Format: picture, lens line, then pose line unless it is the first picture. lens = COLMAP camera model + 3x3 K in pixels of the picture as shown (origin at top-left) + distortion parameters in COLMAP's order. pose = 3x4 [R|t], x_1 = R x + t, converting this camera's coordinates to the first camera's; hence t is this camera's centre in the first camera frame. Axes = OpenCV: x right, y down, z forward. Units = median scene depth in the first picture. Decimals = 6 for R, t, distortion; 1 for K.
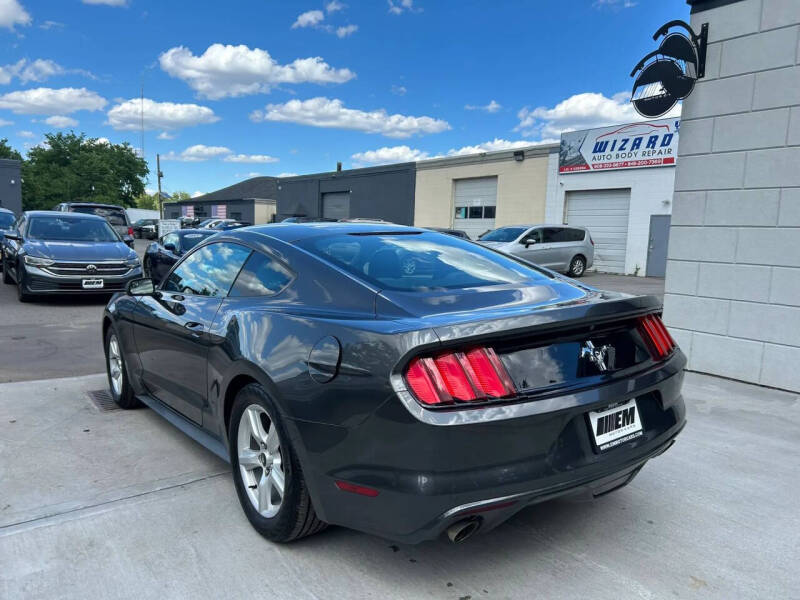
lens RADIAL K [[606.8, 0, 400.2], [0, 606.8, 306.4], [0, 0, 1]] dist [0.051493, -0.050872]
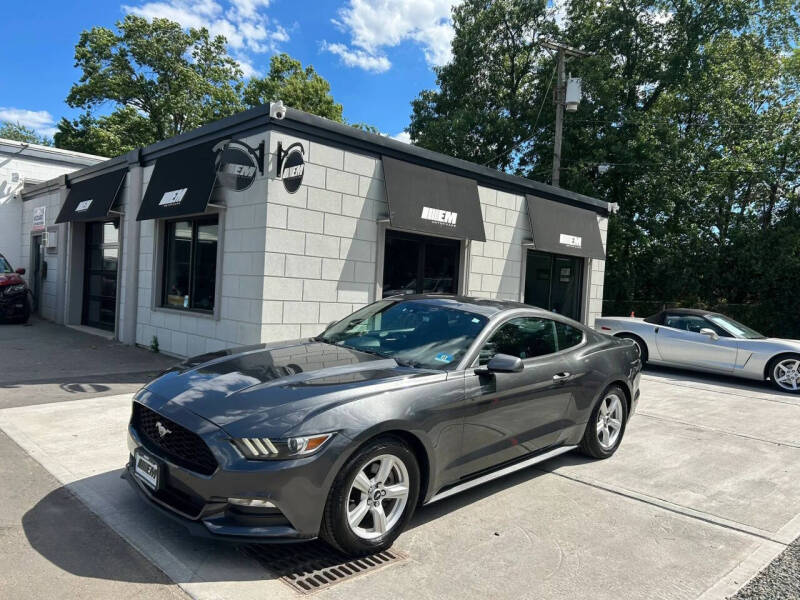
lens RADIAL K [[606.8, 0, 401.4], [0, 606.8, 302.6], [0, 0, 1]] dist [0.051493, -0.050872]
pose [[-0.137334, -0.071369, 0.987950, -0.326163], [0.052085, 0.995501, 0.079154, -0.054677], [-0.989155, 0.062328, -0.132998, 0.291349]]
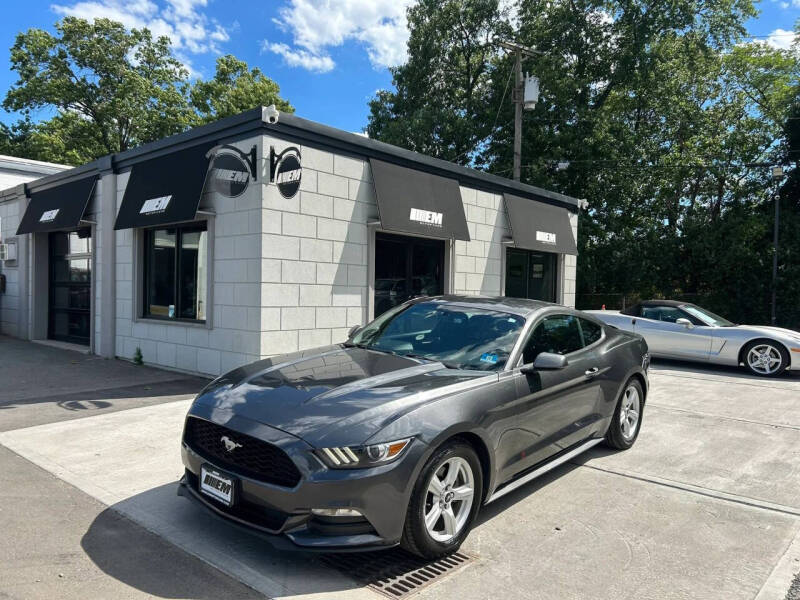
lens RADIAL K [[606.8, 0, 396.8], [0, 606.8, 304.3], [0, 0, 1]] dist [0.051493, -0.050872]
pose [[-0.212357, -0.068014, 0.974822, -0.321034], [0.082456, 0.992770, 0.087228, -0.059107], [-0.973707, 0.098903, -0.205214, 0.328757]]
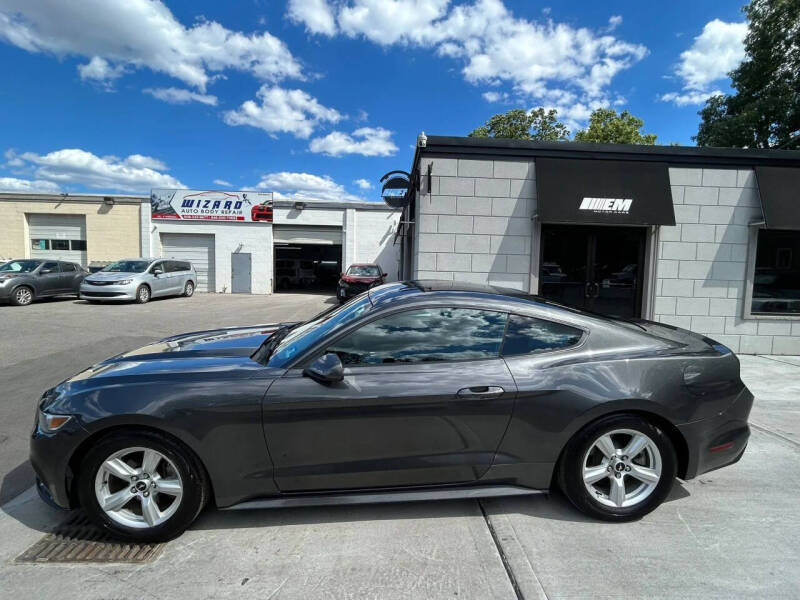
lens RADIAL K [[386.9, 0, 398.0], [0, 386.9, 297.6], [0, 0, 1]] dist [-0.005540, 0.003964]
pose [[0.559090, -0.076059, 0.825611, -0.177354], [0.093011, 0.995251, 0.028702, -0.029672], [-0.823874, 0.060744, 0.563509, 0.133802]]
